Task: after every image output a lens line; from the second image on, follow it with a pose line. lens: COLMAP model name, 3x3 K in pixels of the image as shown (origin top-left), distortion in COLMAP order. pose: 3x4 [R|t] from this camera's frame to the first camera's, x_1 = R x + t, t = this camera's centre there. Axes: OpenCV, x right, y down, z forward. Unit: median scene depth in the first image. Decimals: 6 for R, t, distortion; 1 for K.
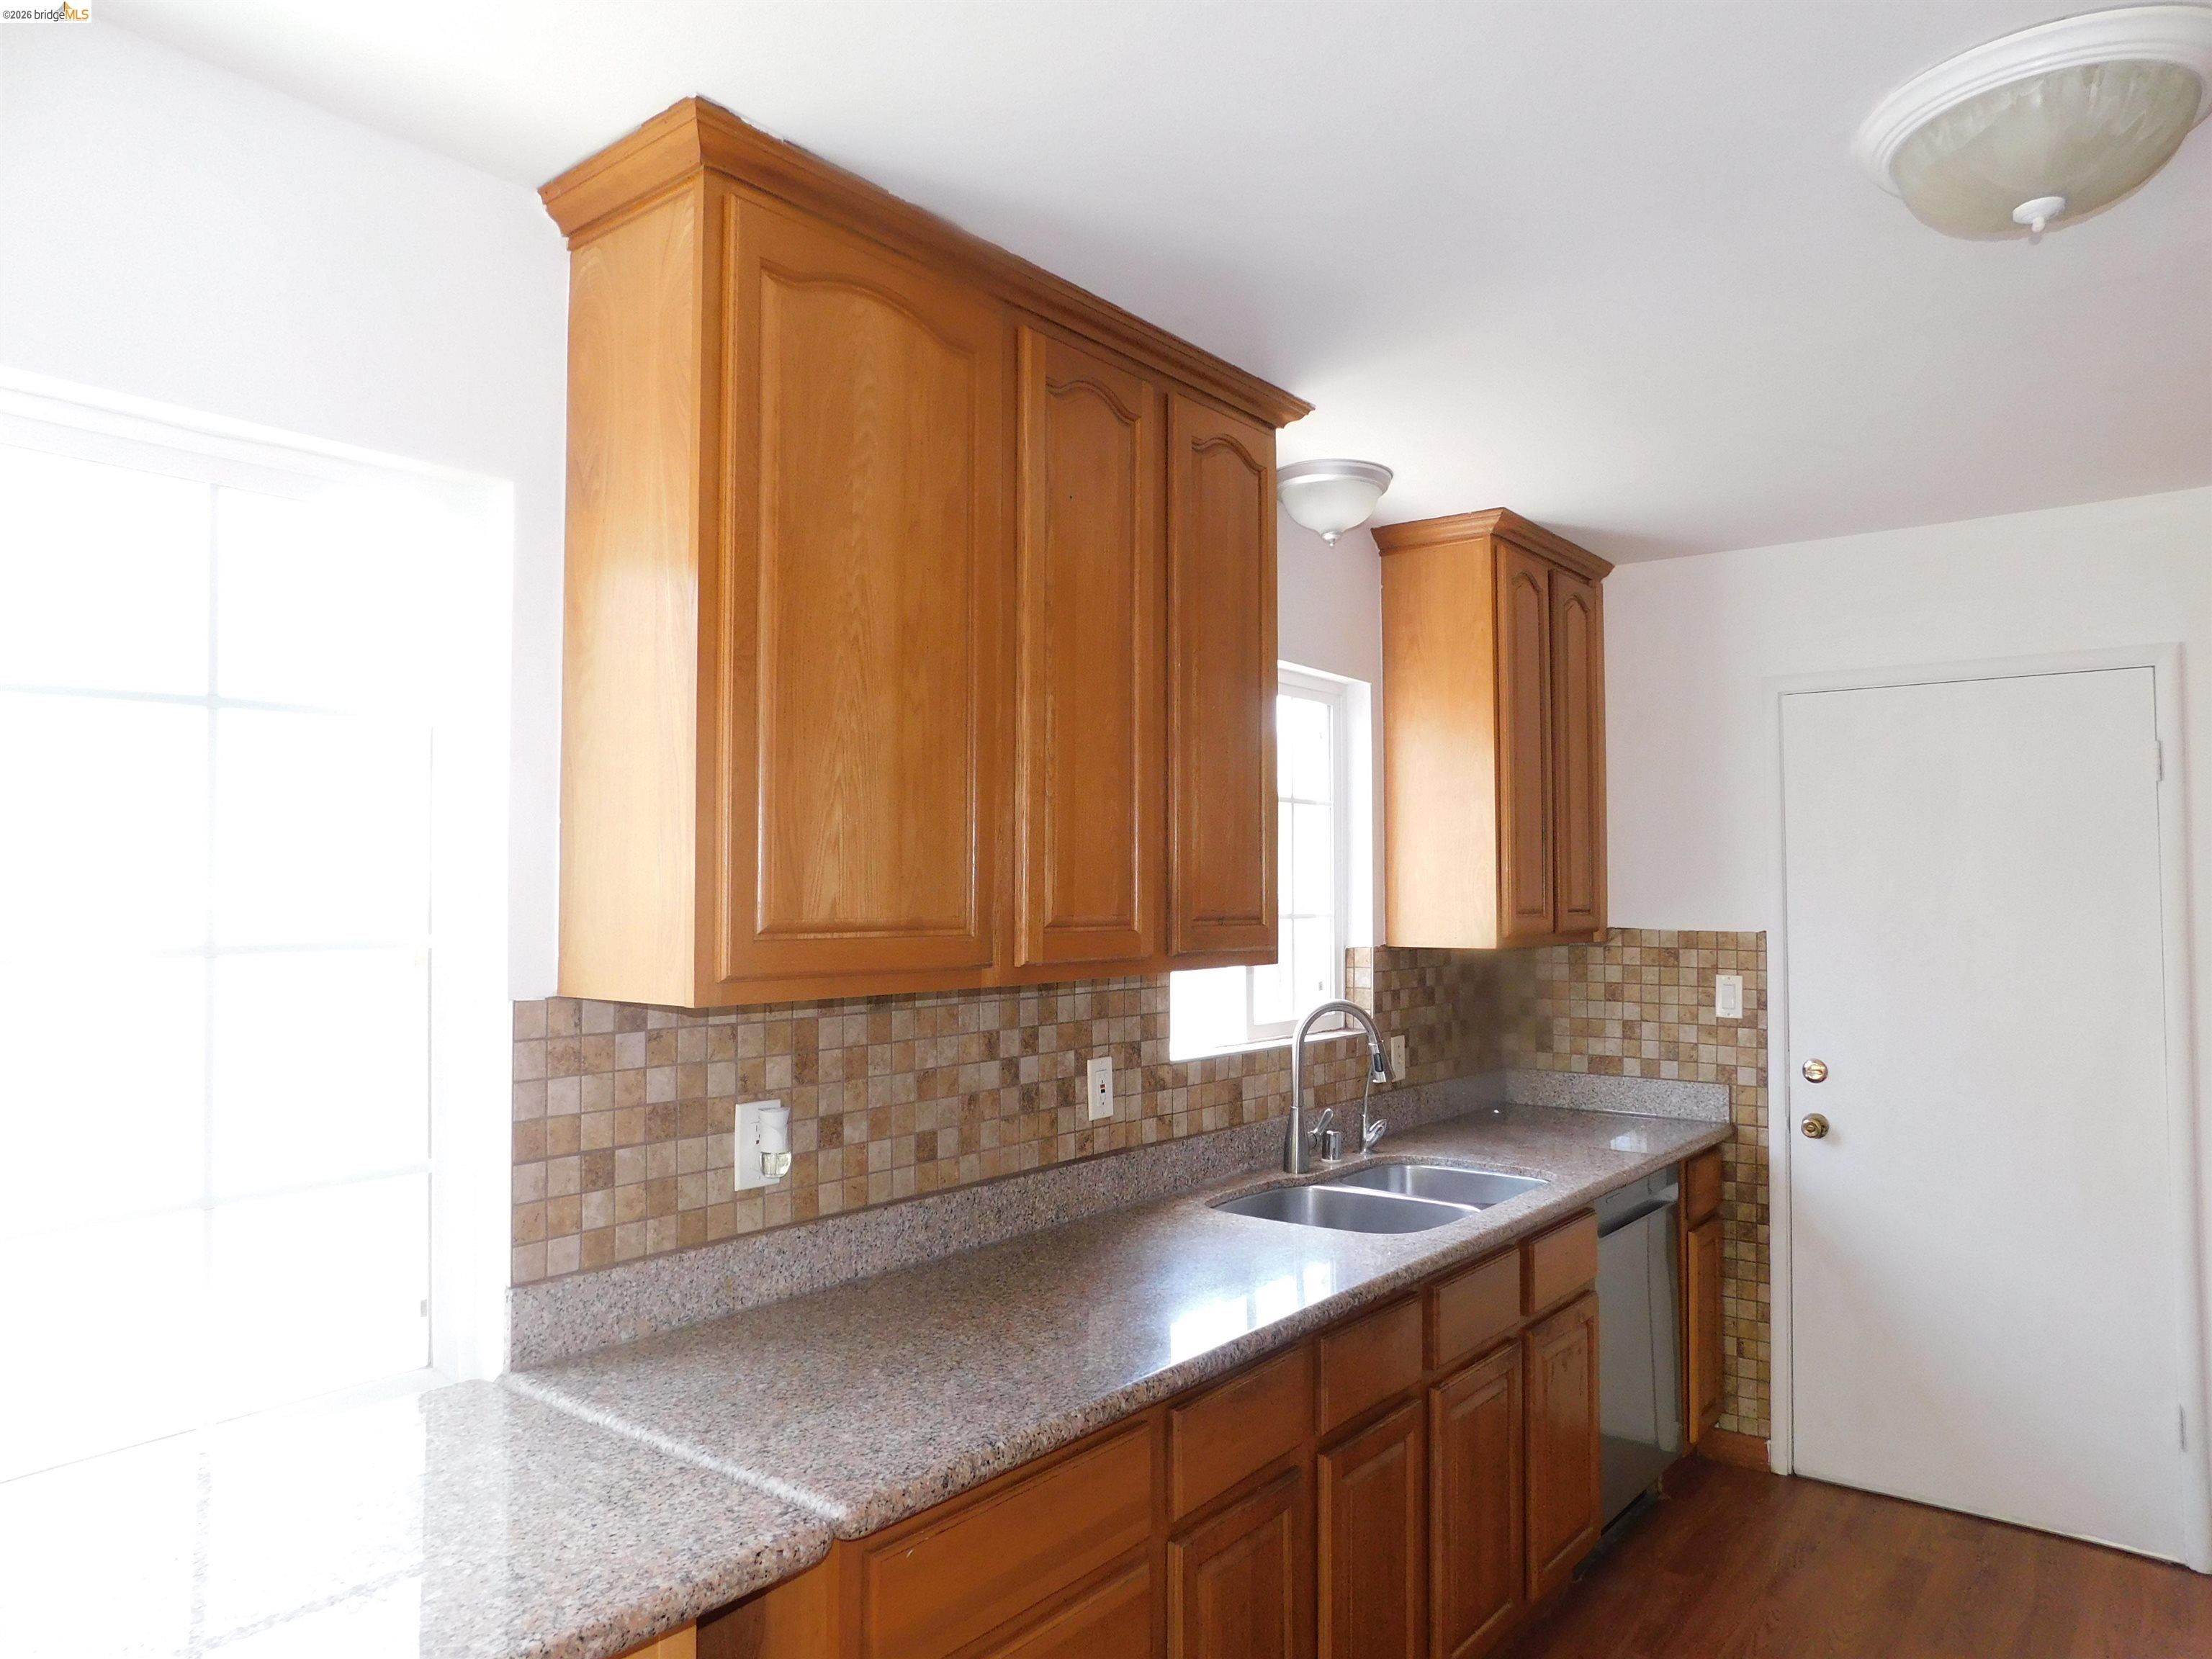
lens RADIAL K [[1470.4, 0, 1112.8], [0, 1470.4, 837.3], [0, 0, 1]] dist [-0.061448, 0.056409]
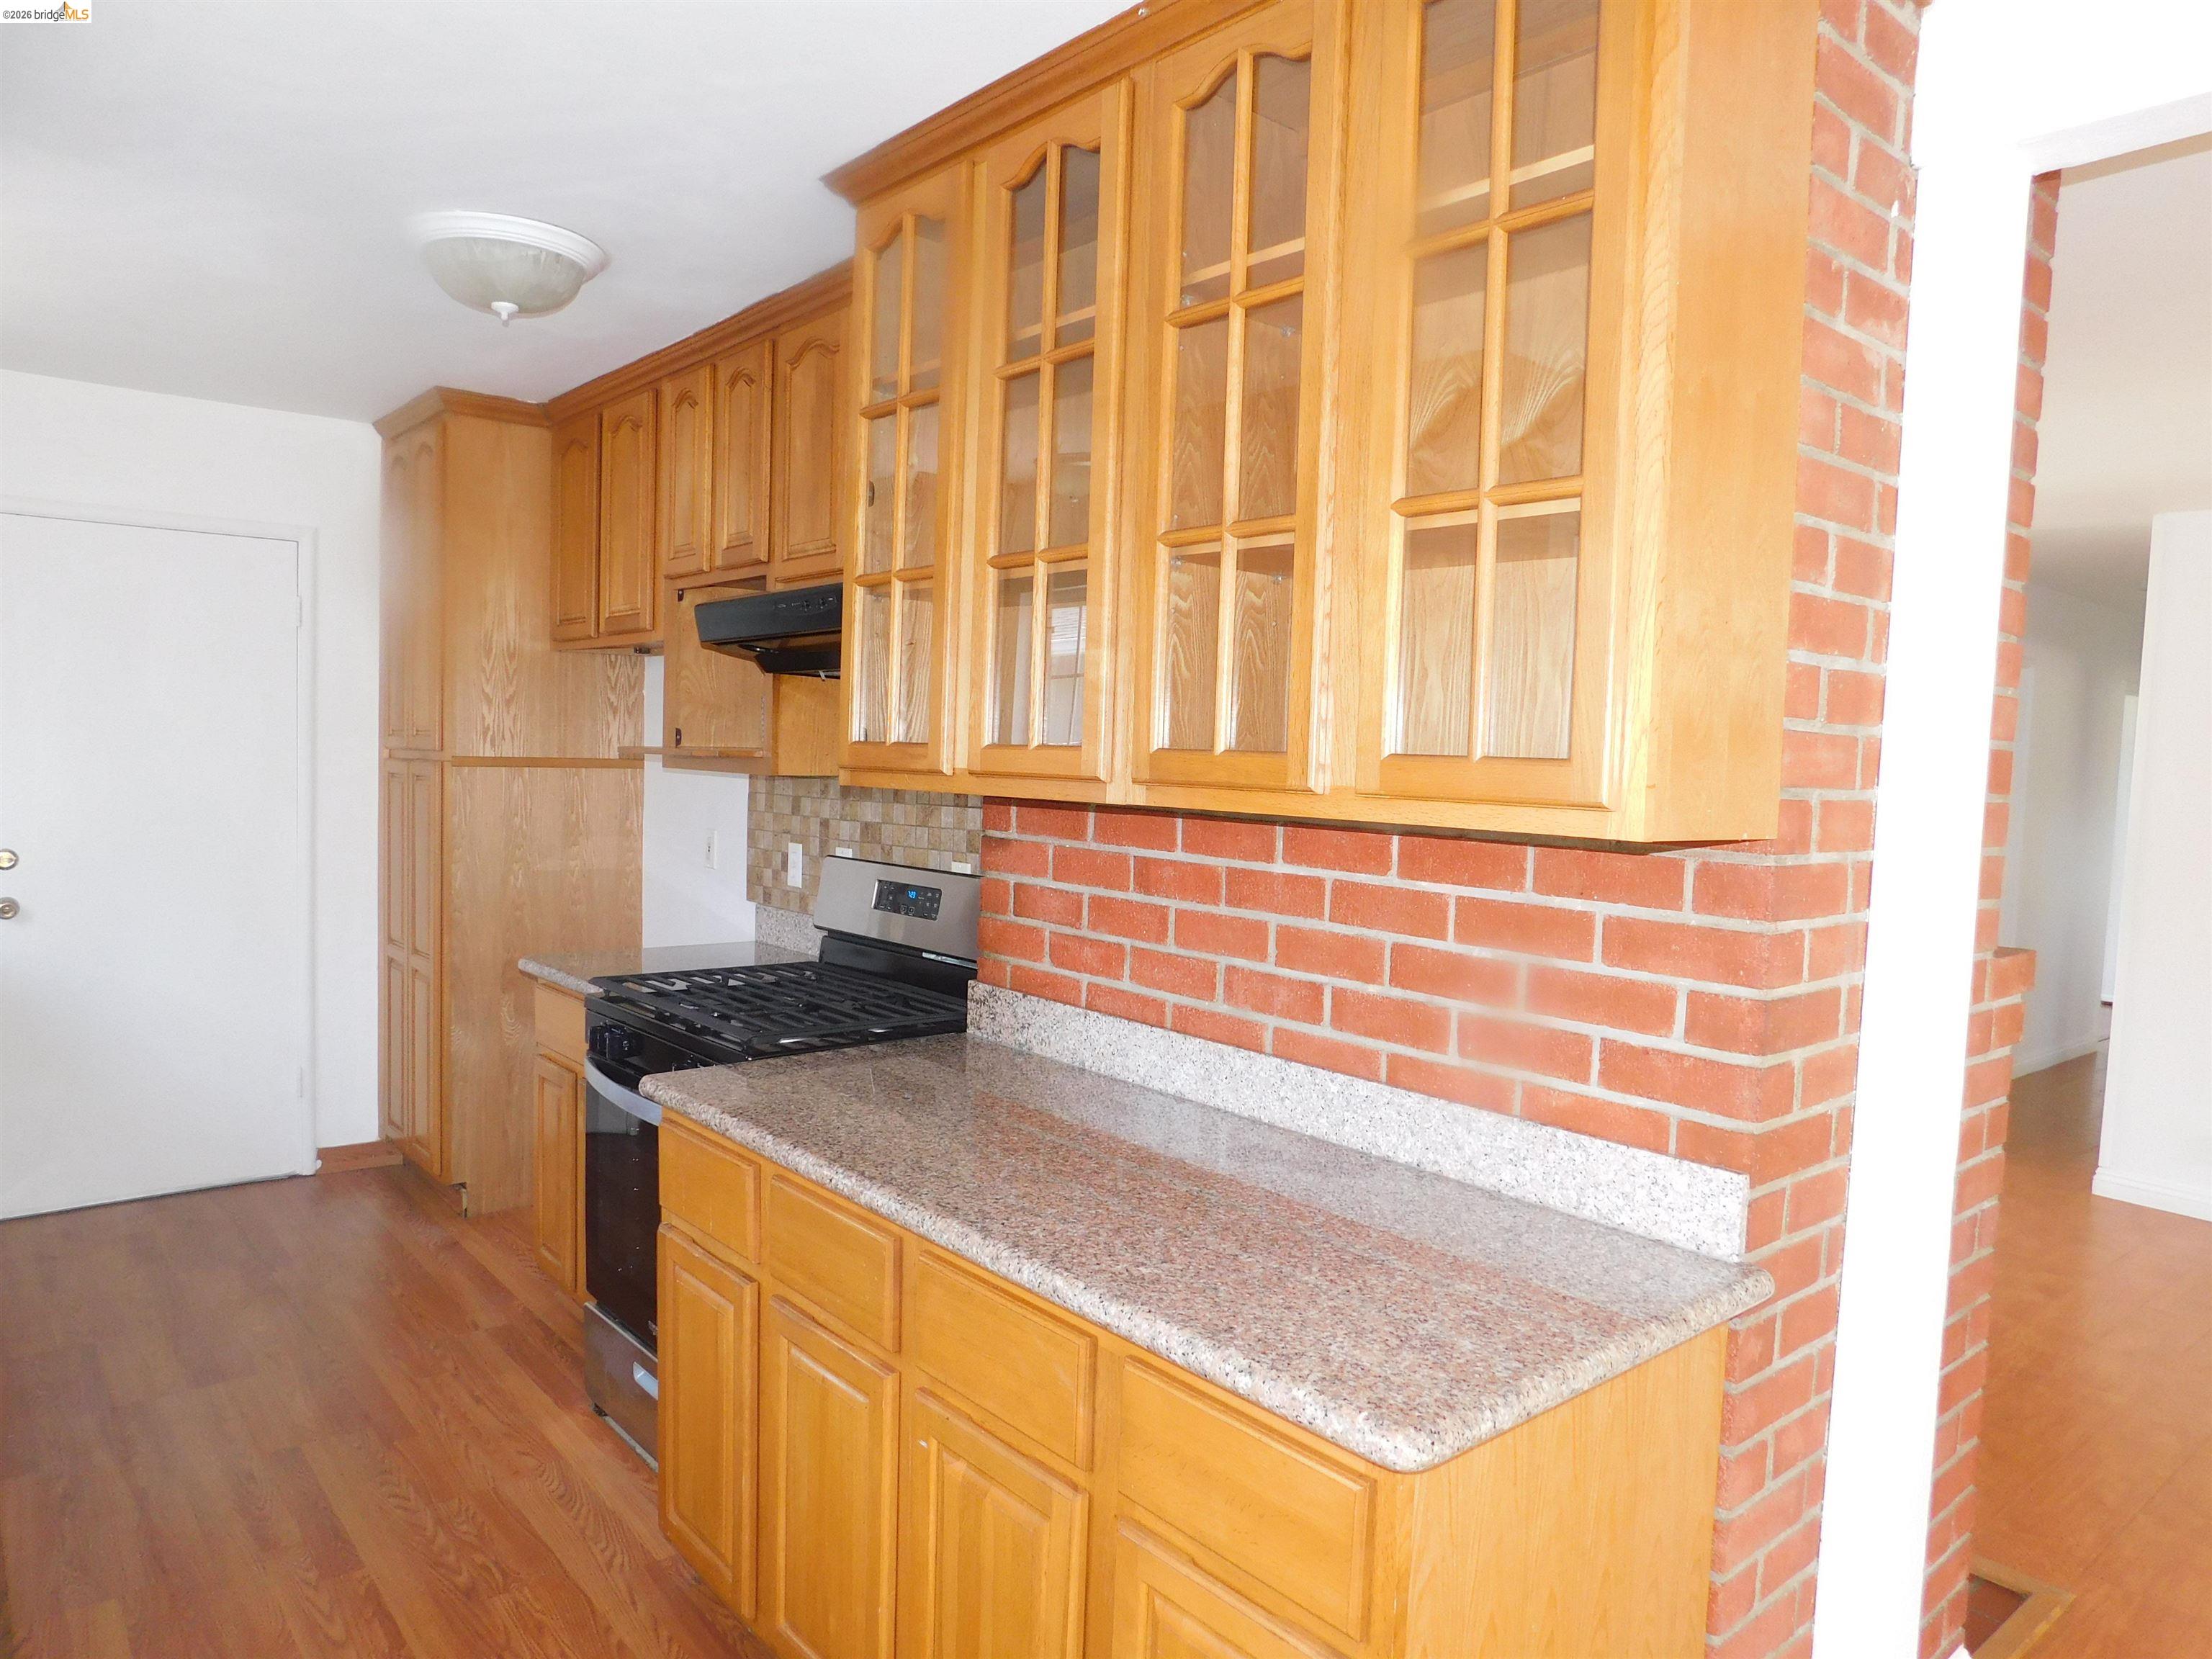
lens RADIAL K [[1470.4, 0, 1112.8], [0, 1470.4, 837.3], [0, 0, 1]] dist [-0.061448, 0.056409]
pose [[0.210723, -0.057958, 0.975826, -0.436142], [-0.065230, 0.995182, 0.073194, 0.009618], [-0.975367, -0.079077, 0.205927, -0.052651]]
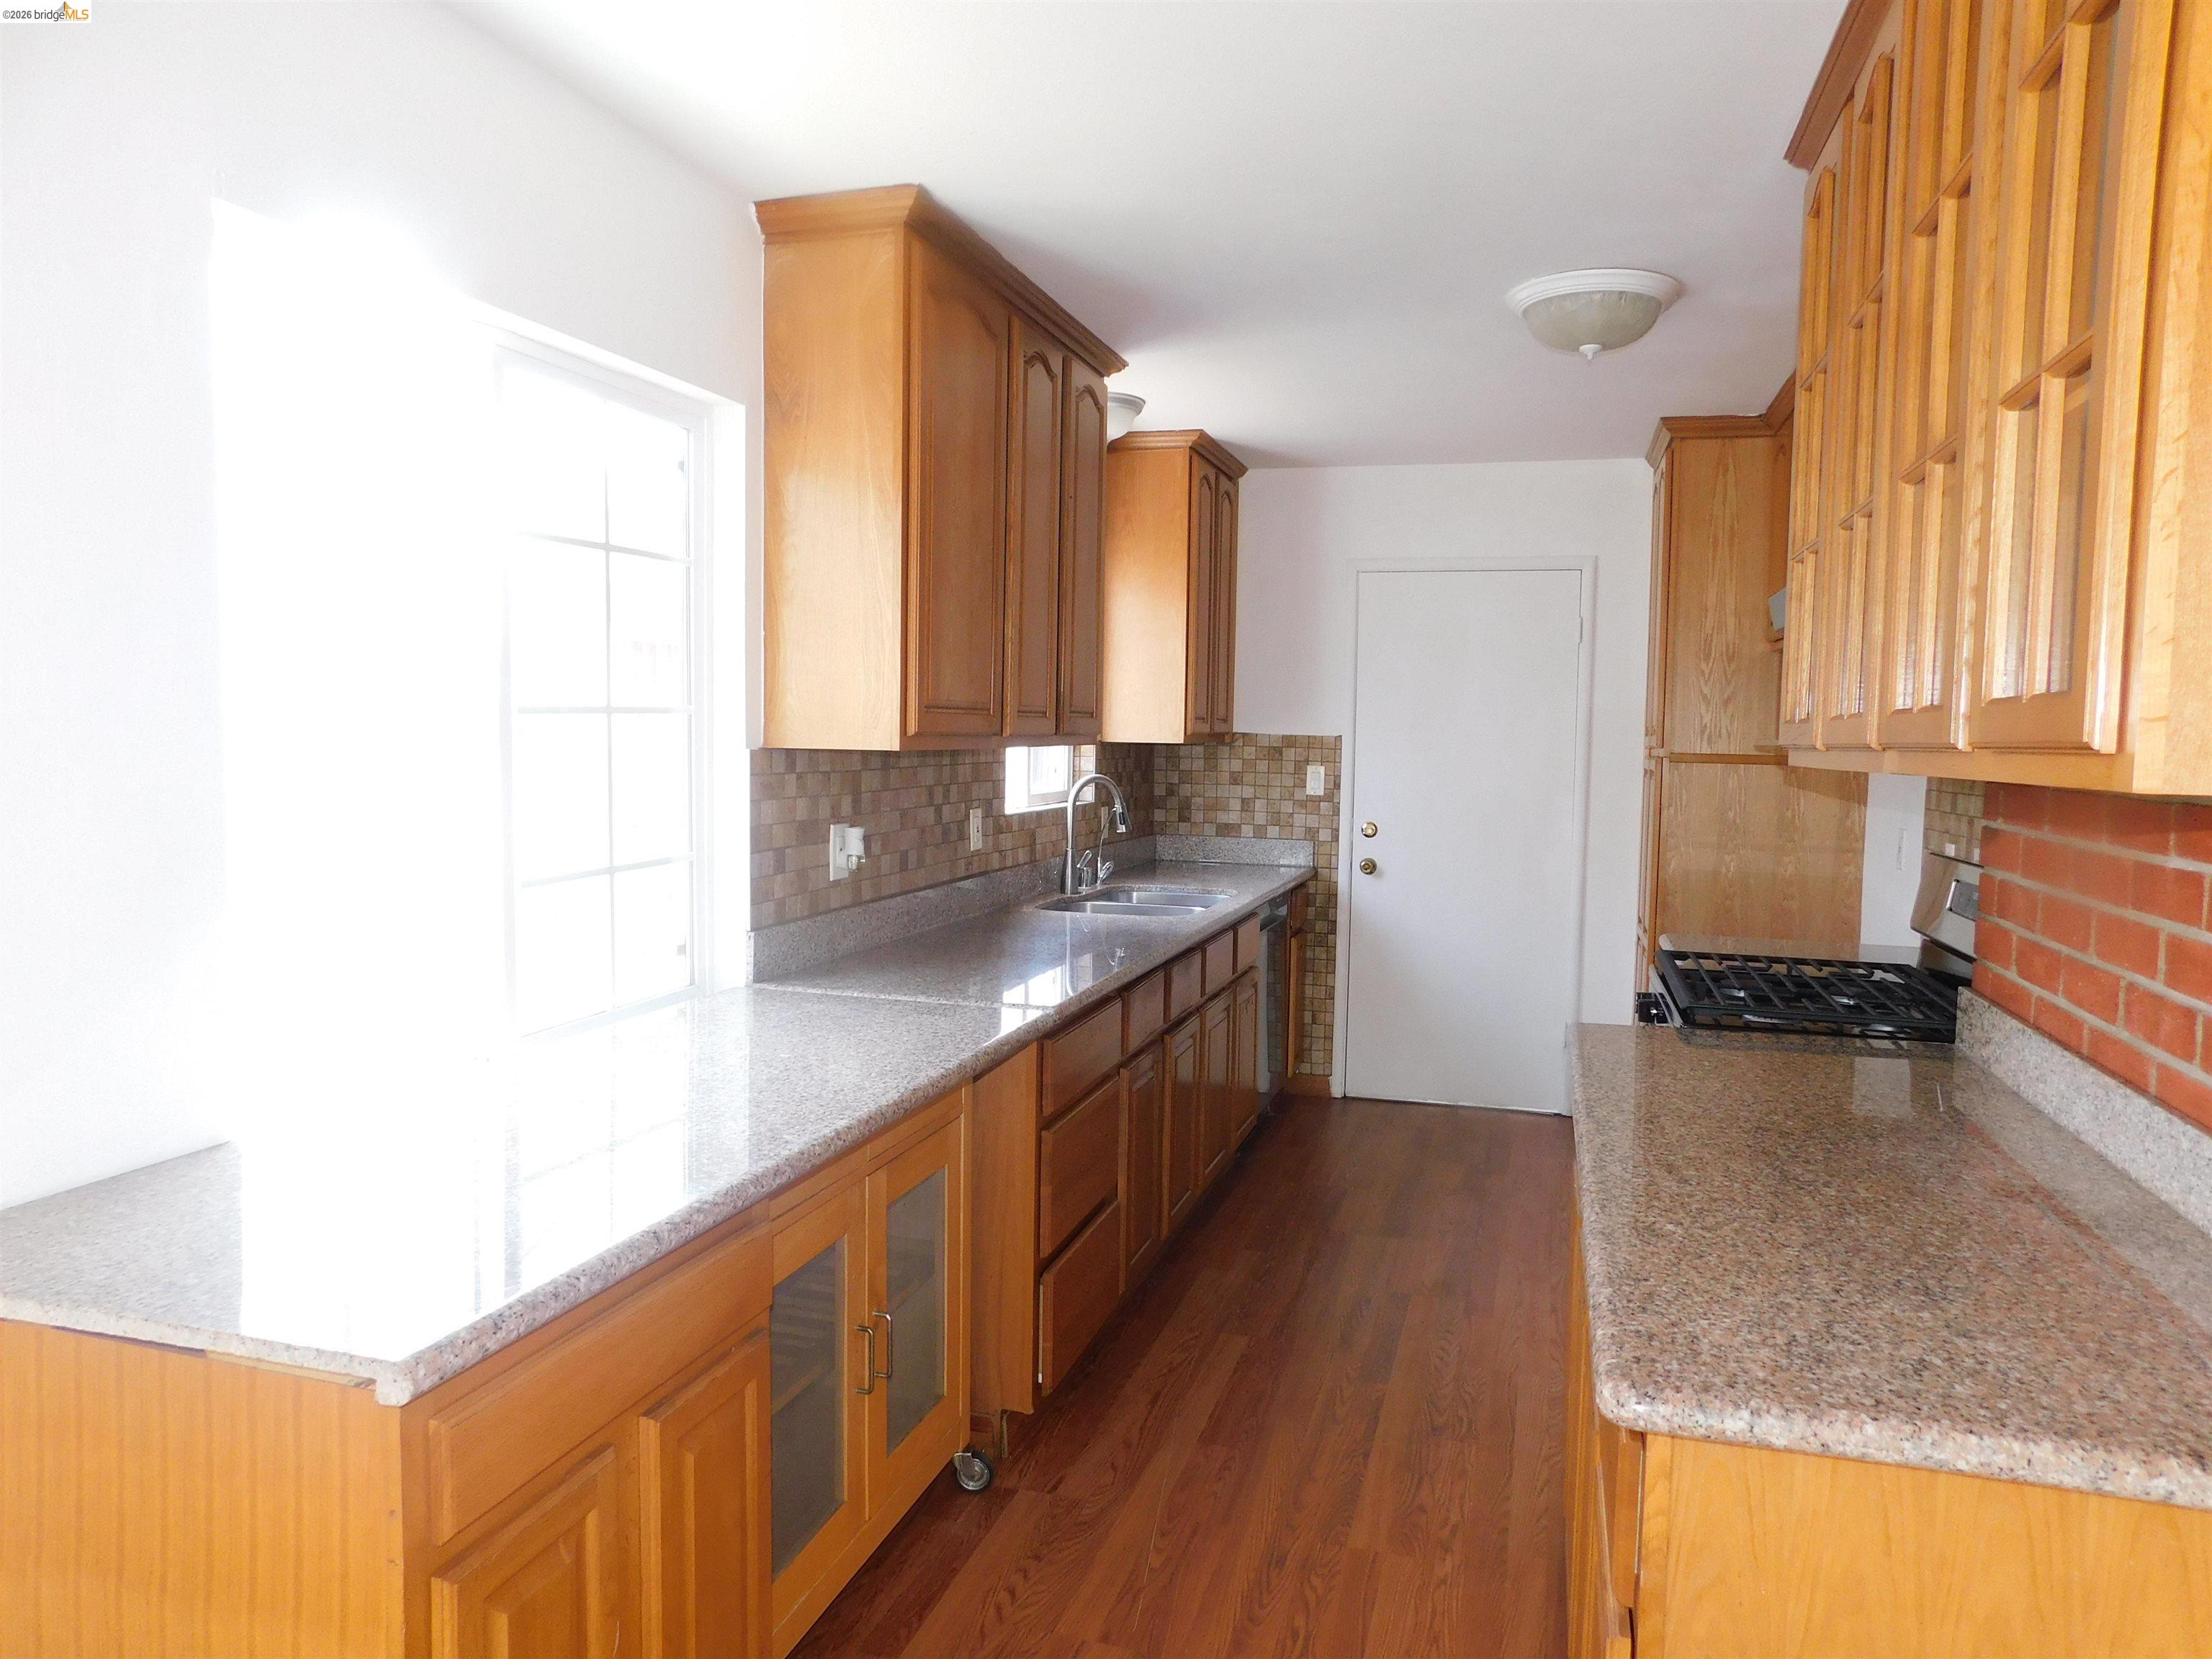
lens RADIAL K [[1470.4, 0, 1112.8], [0, 1470.4, 837.3], [0, 0, 1]] dist [-0.061448, 0.056409]
pose [[0.931791, -0.013192, 0.362756, -0.322999], [-0.028699, 0.993534, 0.109847, 0.012073], [-0.361859, -0.112765, 0.925387, -0.311682]]
